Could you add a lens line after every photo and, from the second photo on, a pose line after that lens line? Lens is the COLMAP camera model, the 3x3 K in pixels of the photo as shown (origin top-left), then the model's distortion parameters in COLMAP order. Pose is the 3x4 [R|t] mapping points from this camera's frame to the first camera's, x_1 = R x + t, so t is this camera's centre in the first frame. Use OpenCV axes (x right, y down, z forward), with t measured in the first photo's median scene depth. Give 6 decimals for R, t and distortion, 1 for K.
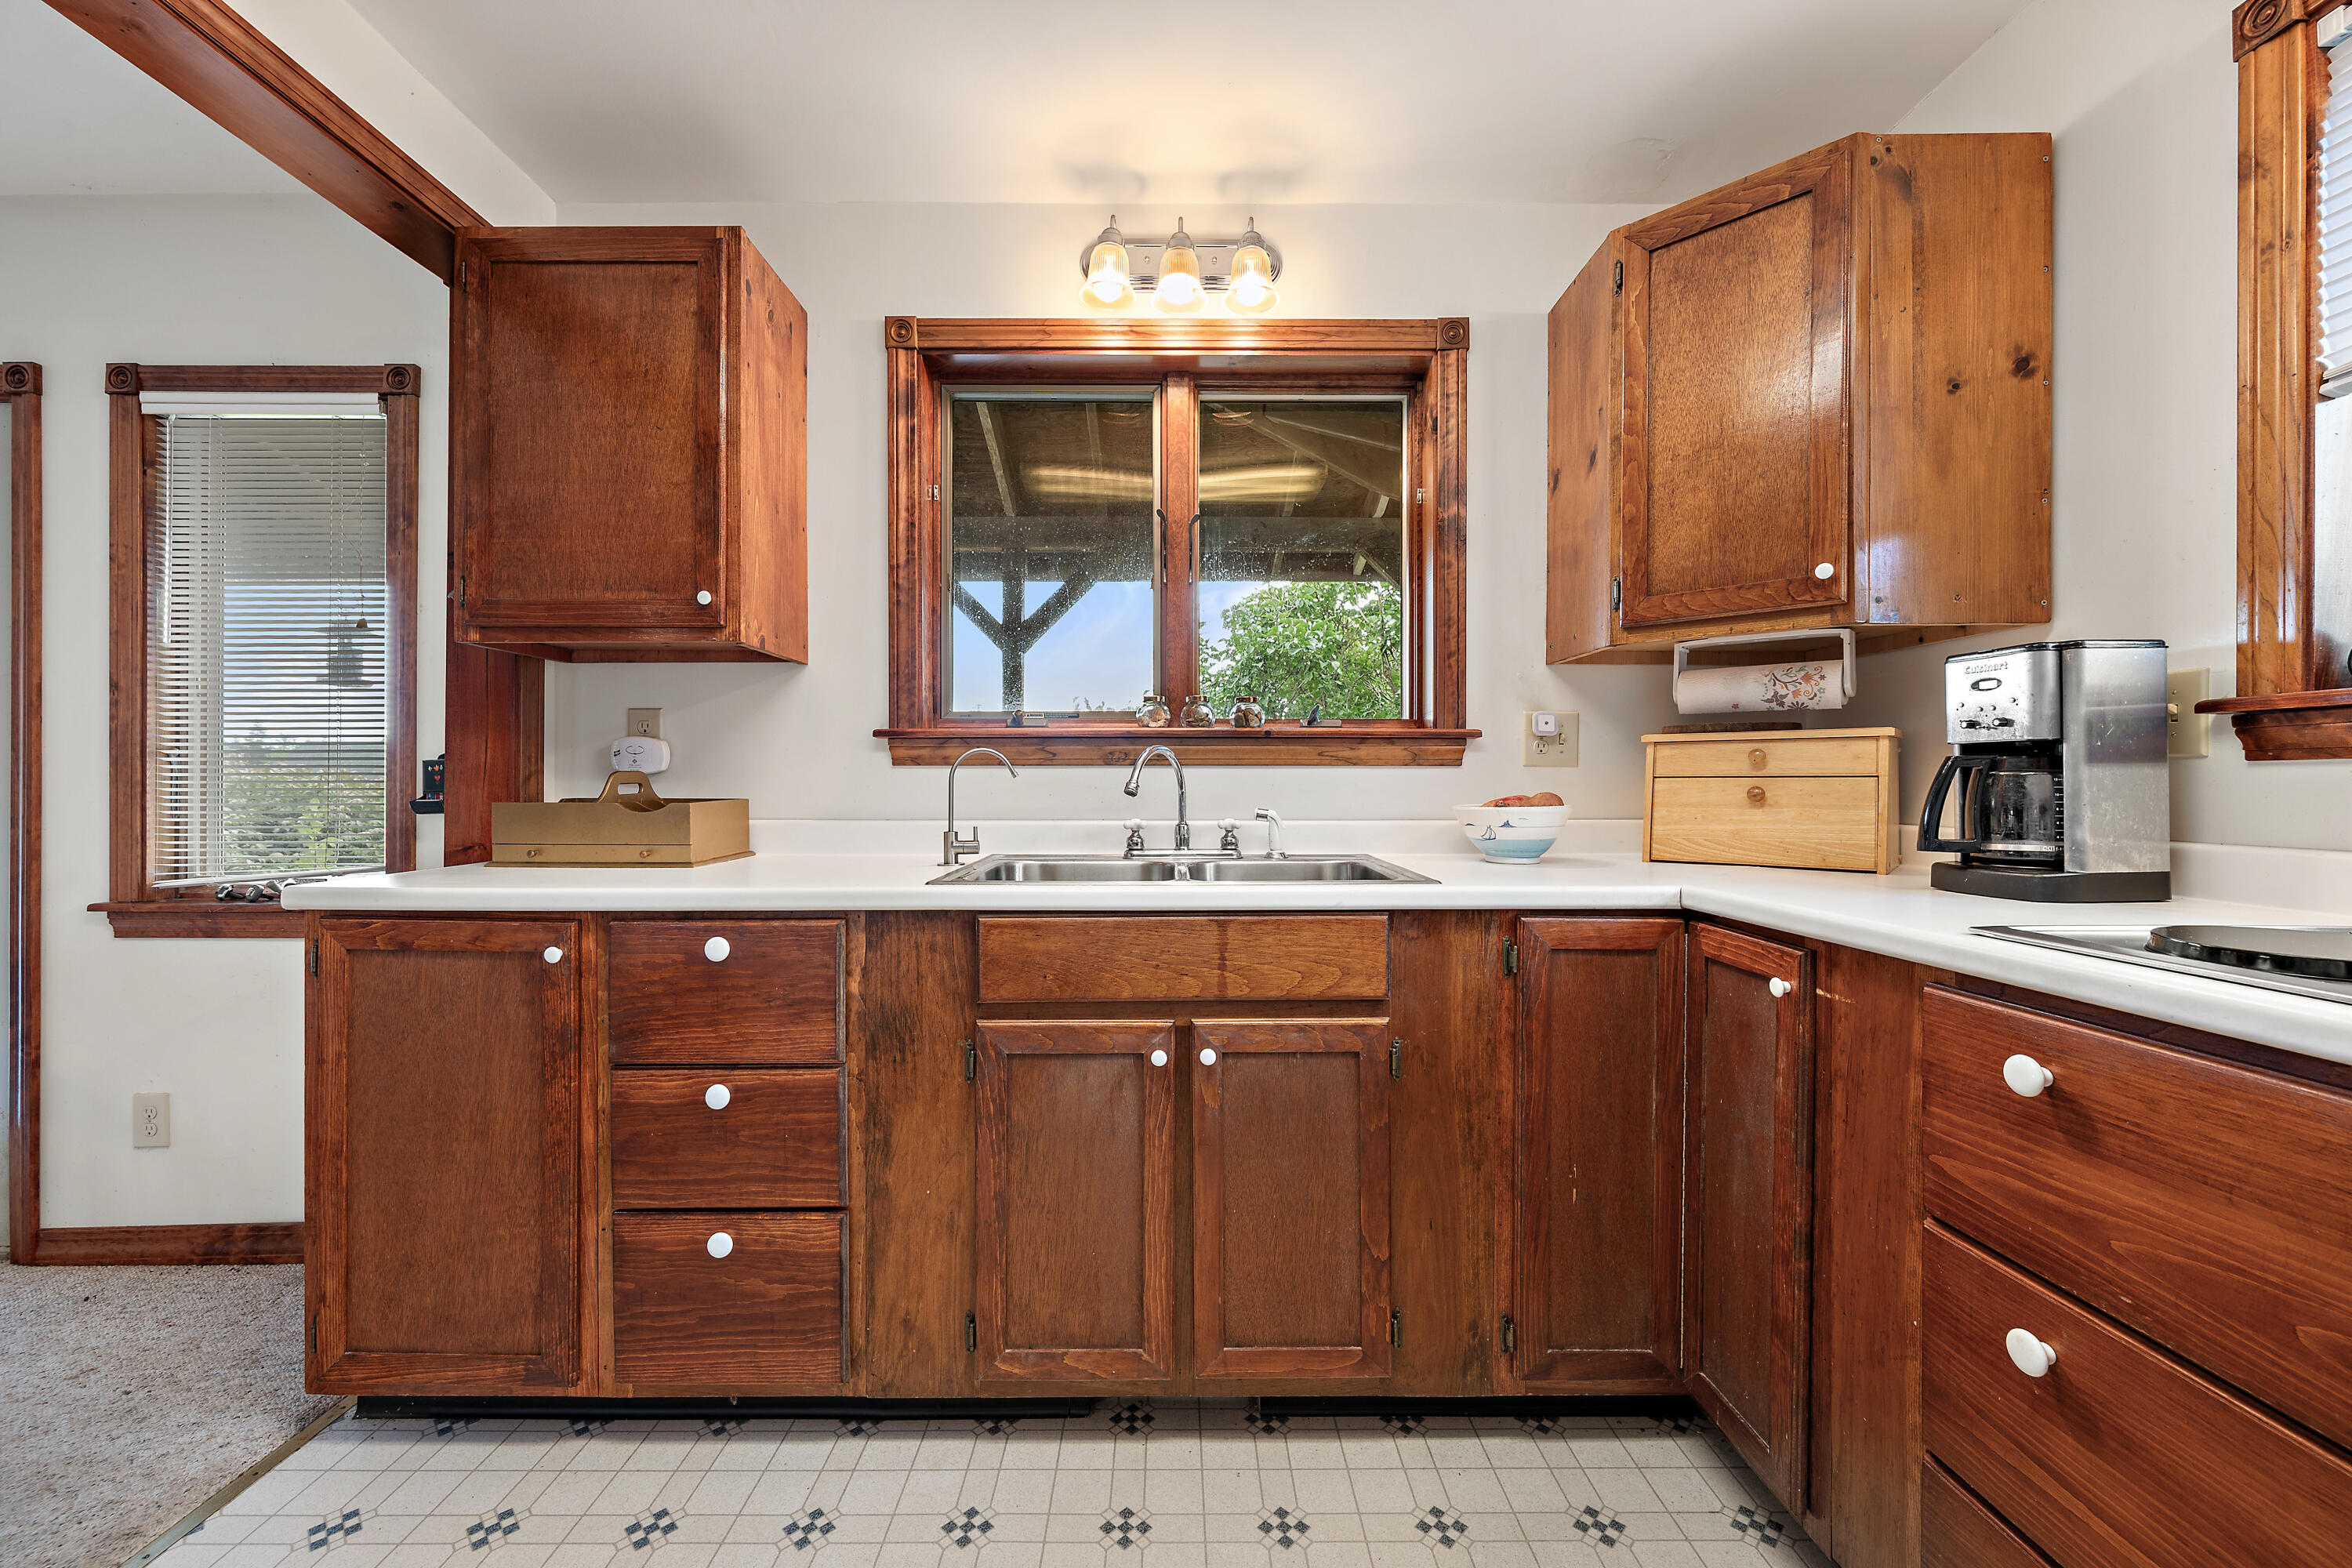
lens RADIAL K [[917.1, 0, 1179.9], [0, 917.1, 784.2], [0, 0, 1]] dist [-0.006264, 0.000369]
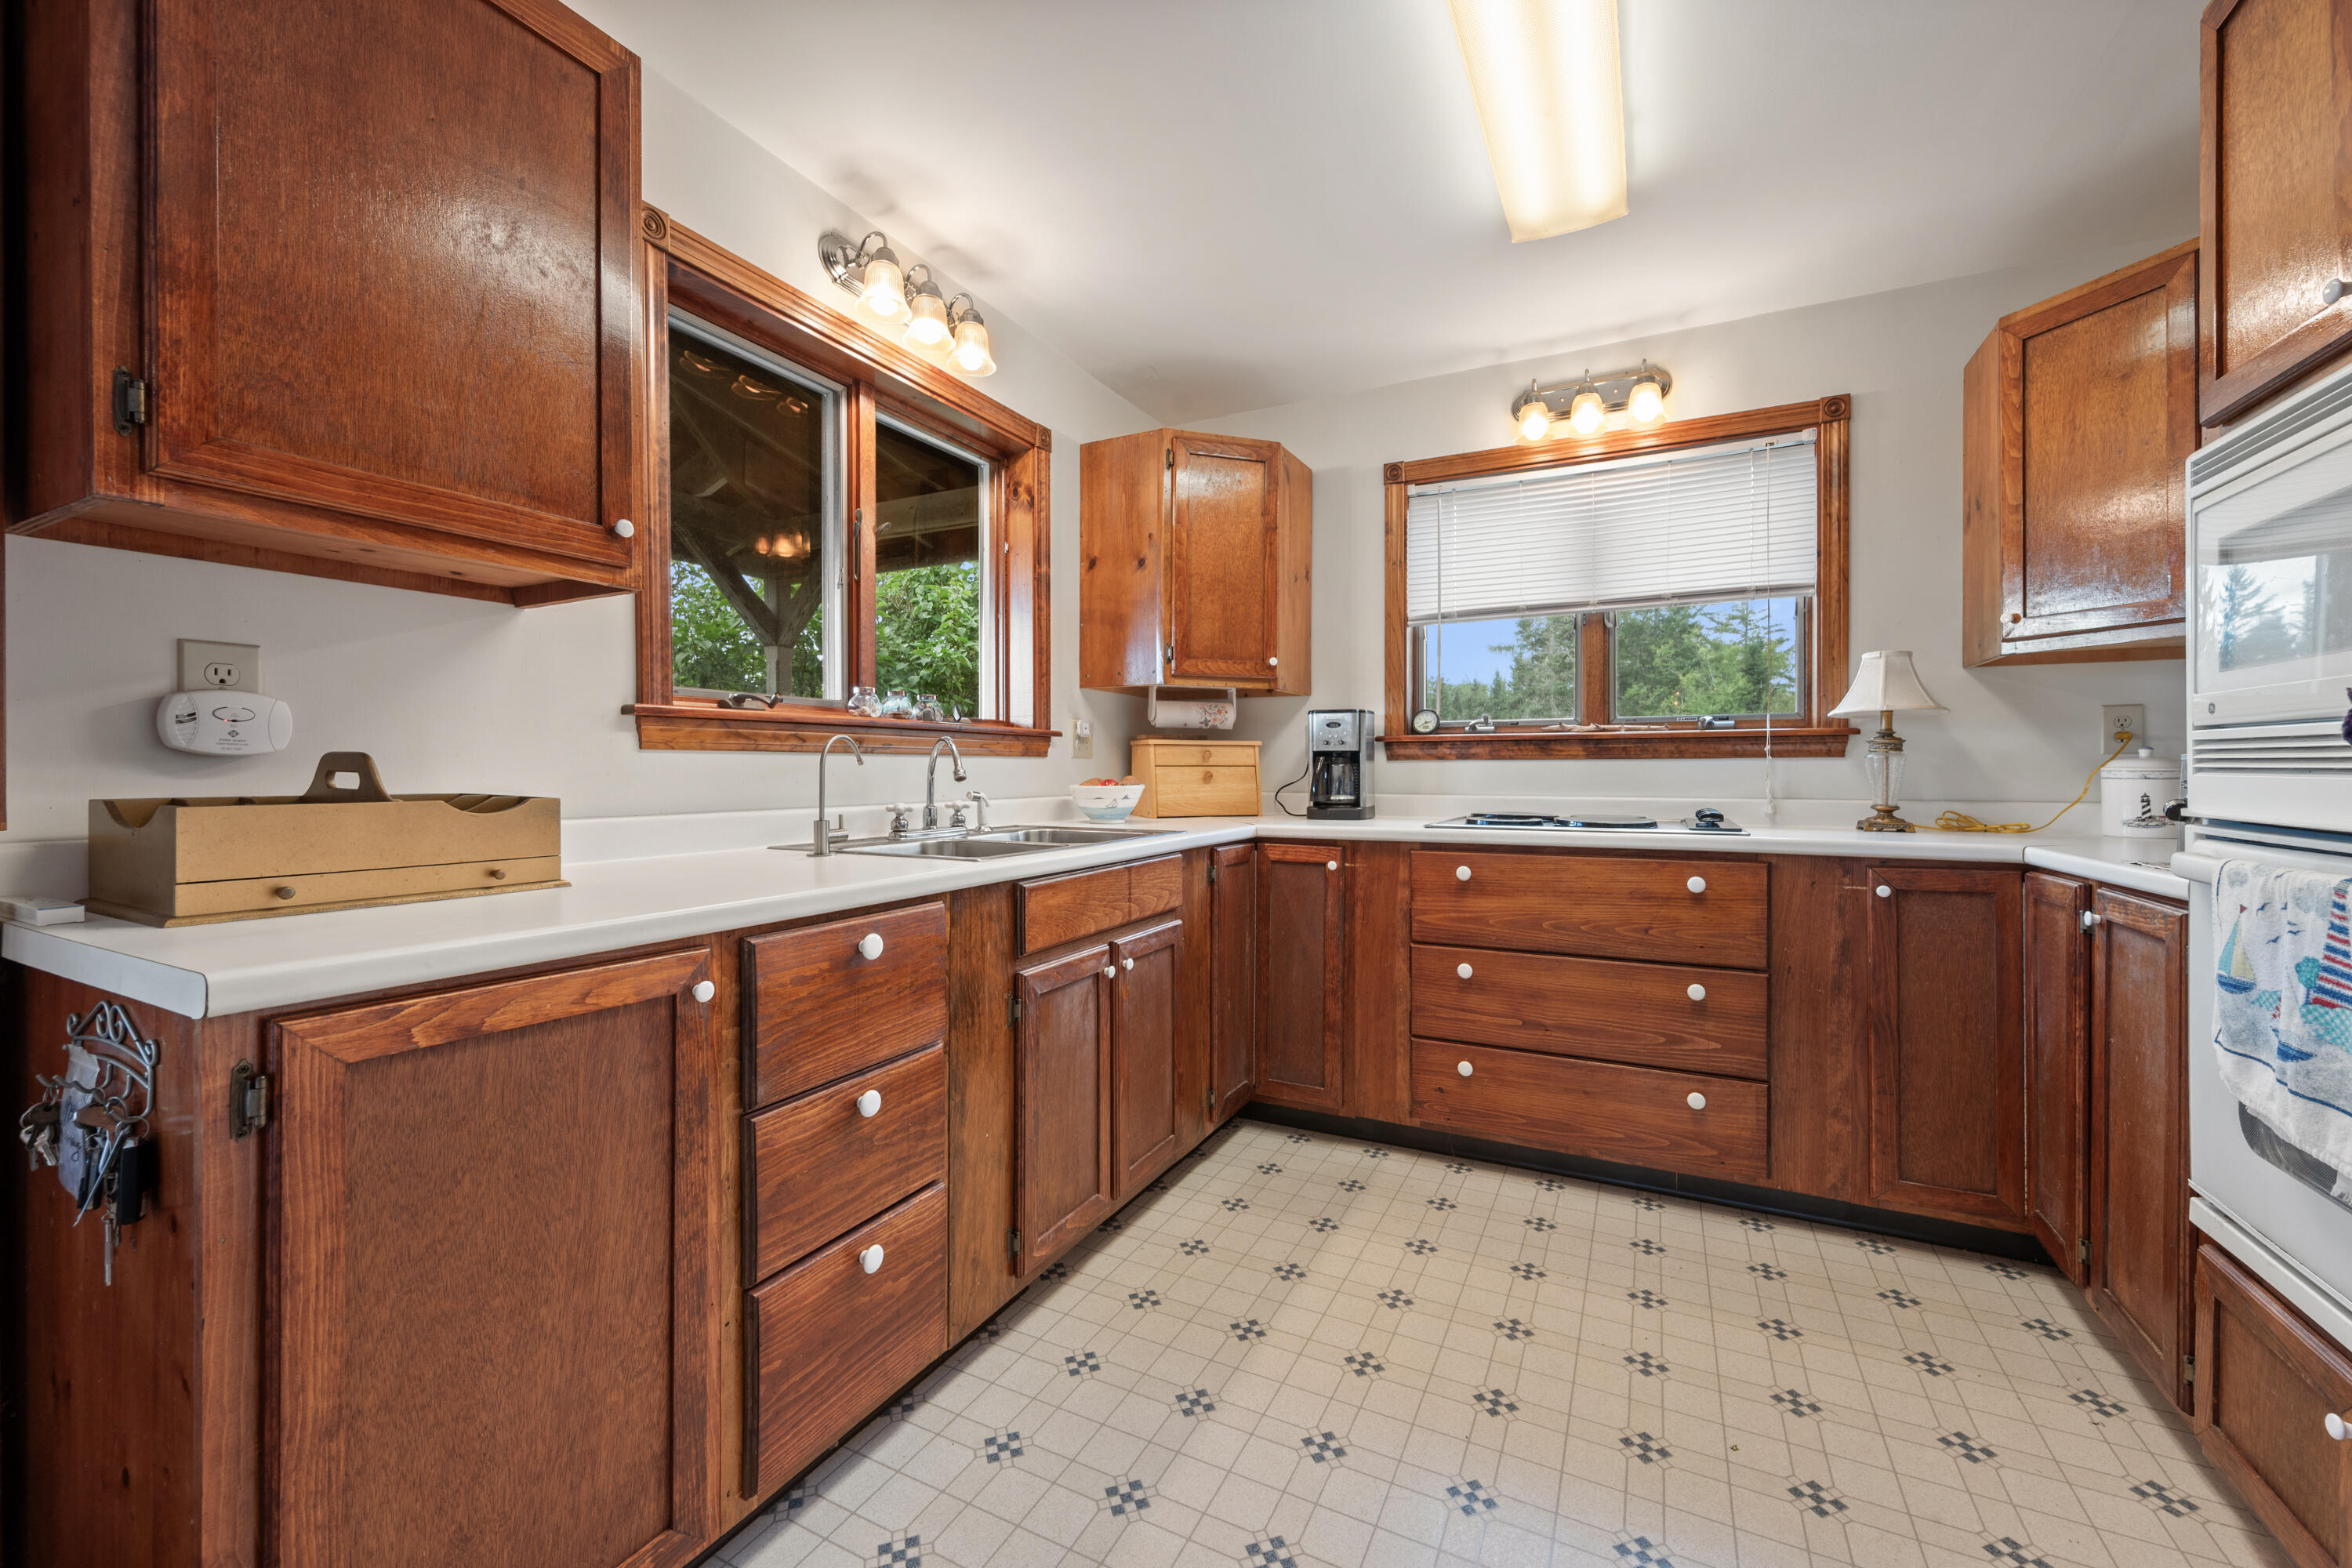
lens RADIAL K [[917.1, 0, 1180.0], [0, 917.1, 778.5], [0, 0, 1]] dist [-0.006264, 0.000369]
pose [[0.461556, -0.009358, 0.887062, -1.163419], [0.001676, 0.999952, 0.009677, -0.001554], [-0.887109, -0.002980, 0.461550, 0.275886]]
